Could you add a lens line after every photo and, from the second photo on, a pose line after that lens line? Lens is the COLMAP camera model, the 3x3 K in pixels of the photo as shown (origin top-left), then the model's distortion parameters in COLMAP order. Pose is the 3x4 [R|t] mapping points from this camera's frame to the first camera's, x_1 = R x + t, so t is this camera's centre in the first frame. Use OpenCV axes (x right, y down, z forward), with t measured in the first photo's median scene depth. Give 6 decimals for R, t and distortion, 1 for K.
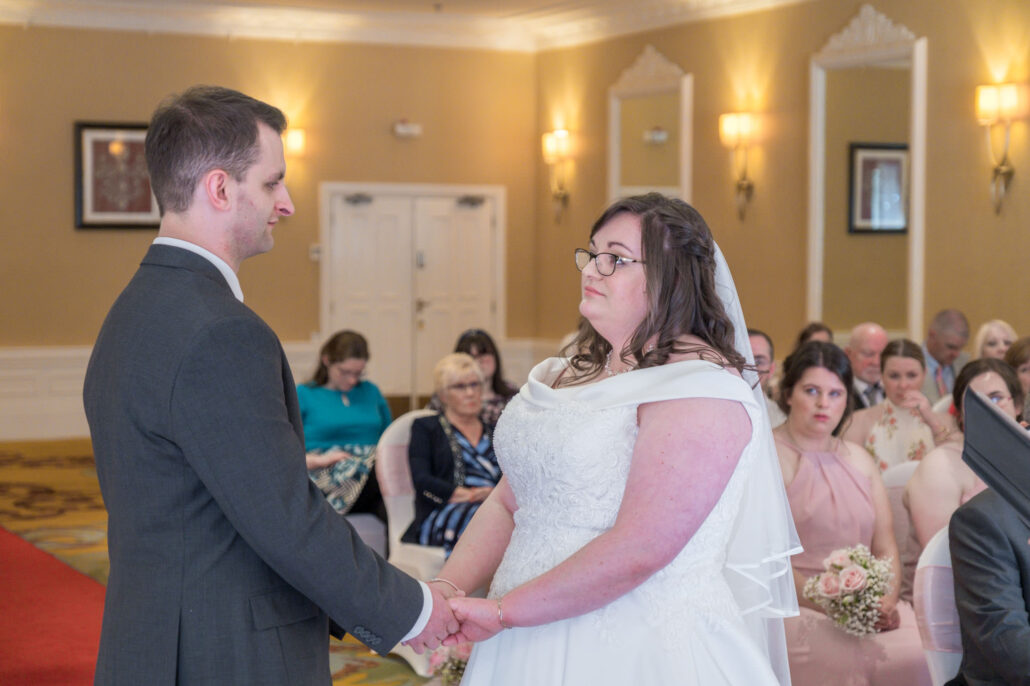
lens RADIAL K [[2072.4, 0, 507.8], [0, 2072.4, 350.0], [0, 0, 1]] dist [0.081562, 0.000000]
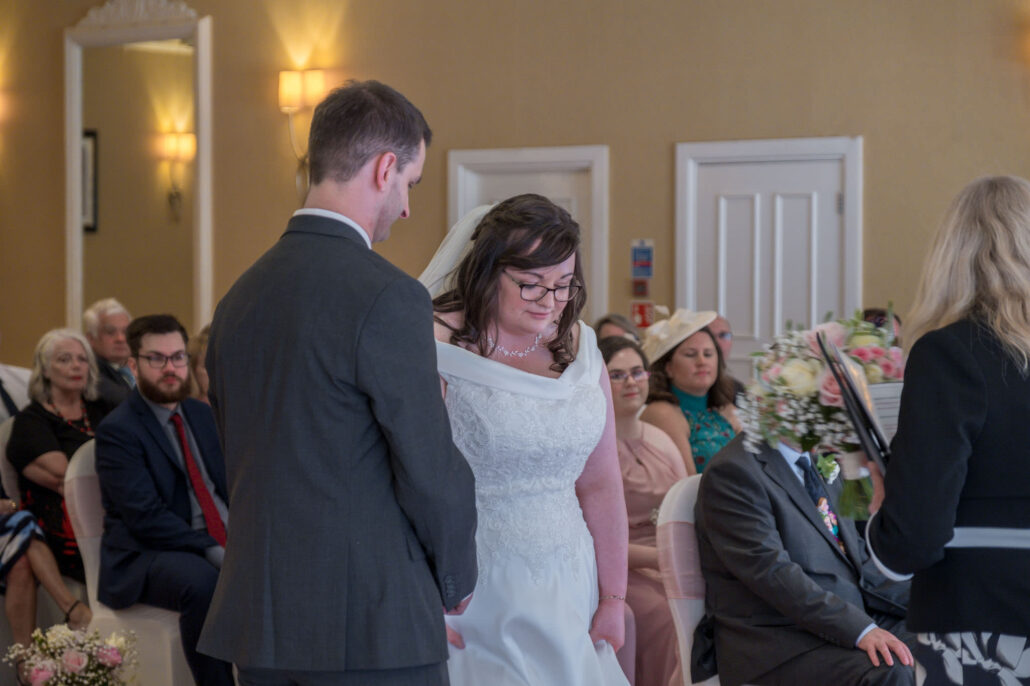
lens RADIAL K [[2504.9, 0, 521.5], [0, 2504.9, 338.2], [0, 0, 1]] dist [0.054433, 0.000000]
pose [[0.902907, -0.015934, 0.429541, -0.160281], [0.022986, 0.999673, -0.011234, 0.007687], [-0.429221, 0.020017, 0.902977, -0.057126]]
